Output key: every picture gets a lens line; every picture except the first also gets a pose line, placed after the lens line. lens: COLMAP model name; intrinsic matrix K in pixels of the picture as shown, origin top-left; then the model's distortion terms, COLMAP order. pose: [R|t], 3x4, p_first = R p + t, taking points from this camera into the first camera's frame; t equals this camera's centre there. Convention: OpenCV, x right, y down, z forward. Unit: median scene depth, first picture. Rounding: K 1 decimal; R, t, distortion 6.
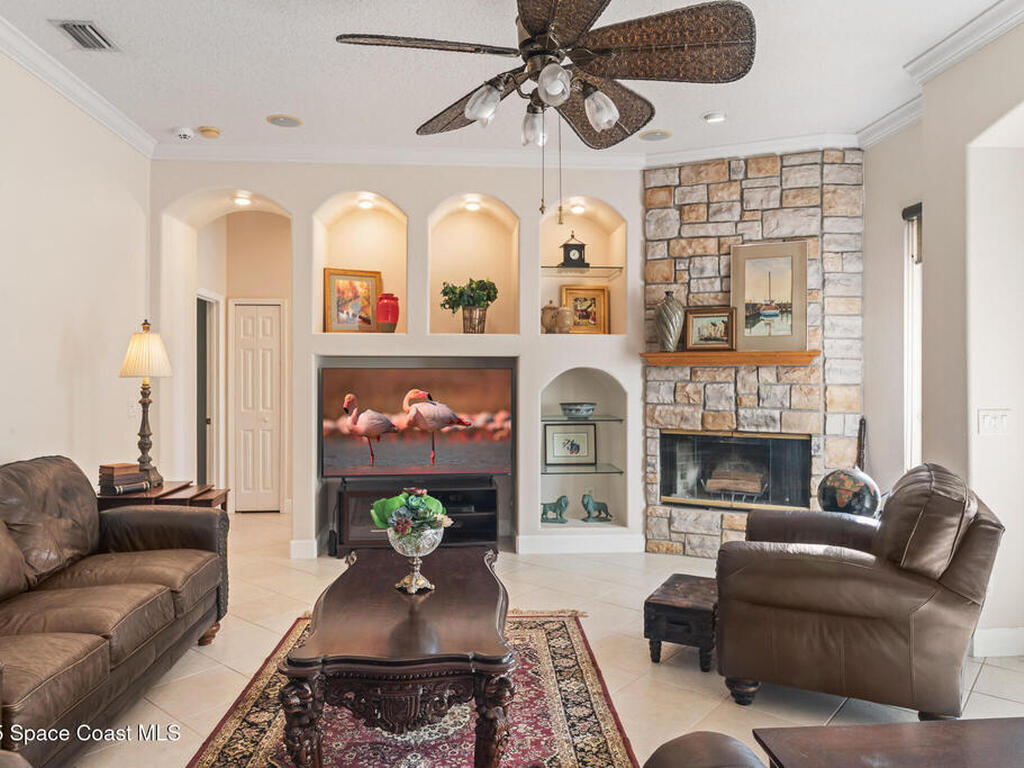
lens RADIAL K [[721.7, 0, 516.9], [0, 721.7, 376.4], [0, 0, 1]] dist [0.004639, 0.000353]
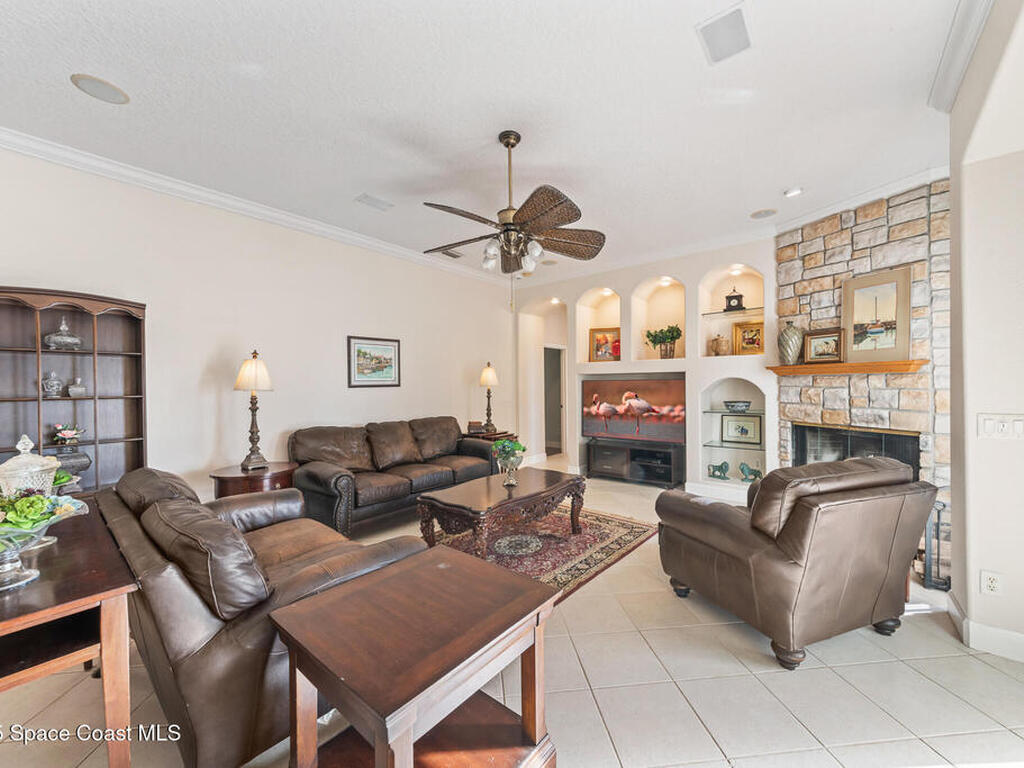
lens RADIAL K [[412.2, 0, 512.0], [0, 412.2, 384.0], [0, 0, 1]] dist [-0.002818, -0.000422]
pose [[0.711024, -0.008504, -0.703116, 0.386419], [0.008904, 0.999956, -0.003089, -0.000571], [0.703111, -0.004064, 0.711068, 0.069054]]
